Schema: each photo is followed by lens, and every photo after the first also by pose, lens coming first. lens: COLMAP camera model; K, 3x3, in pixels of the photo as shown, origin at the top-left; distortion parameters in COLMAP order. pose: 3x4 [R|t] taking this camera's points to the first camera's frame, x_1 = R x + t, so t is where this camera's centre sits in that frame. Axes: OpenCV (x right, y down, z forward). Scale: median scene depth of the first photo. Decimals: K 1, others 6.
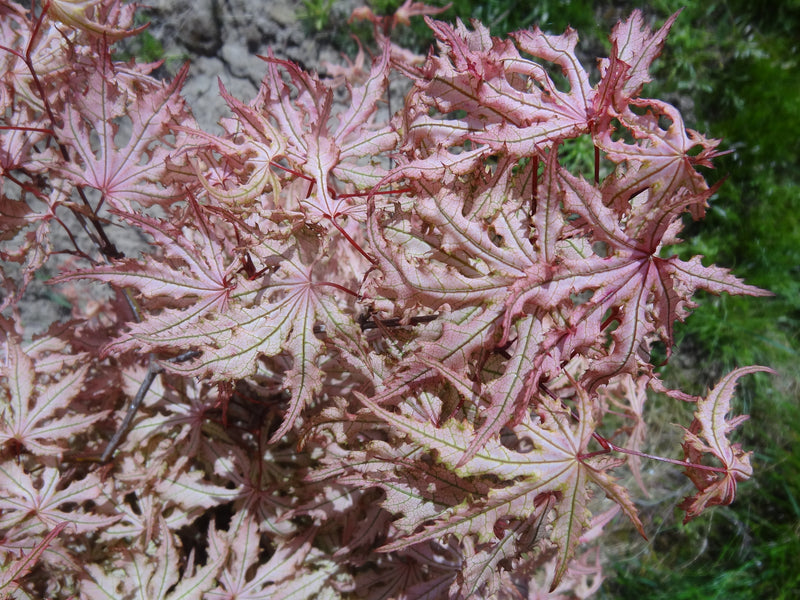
lens RADIAL K [[567.1, 0, 400.0], [0, 567.1, 300.0], [0, 0, 1]] dist [0.006657, 0.000891]
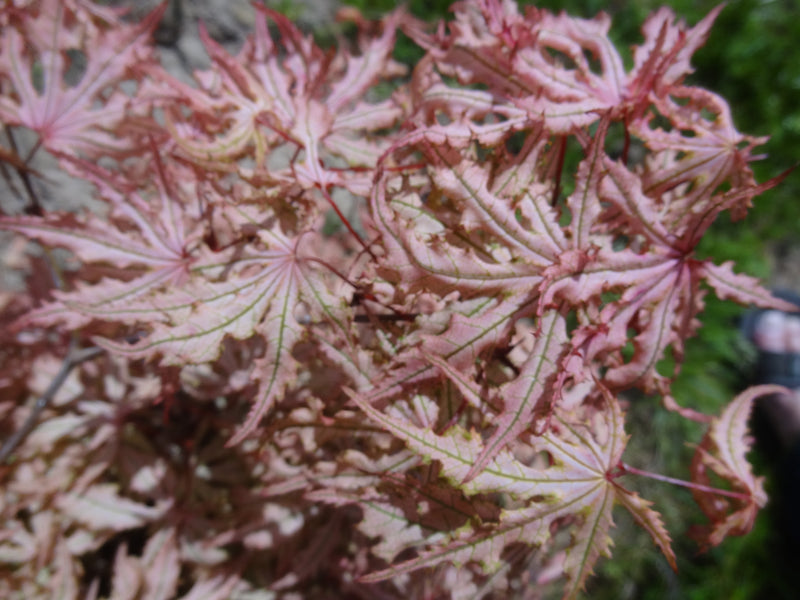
lens RADIAL K [[560.9, 0, 398.5], [0, 560.9, 296.7], [0, 0, 1]] dist [-0.006098, -0.002472]
pose [[0.987059, 0.086941, 0.134747, -0.115481], [-0.077988, 0.994468, -0.070367, 0.077183], [-0.140119, 0.058948, 0.988378, 0.158576]]
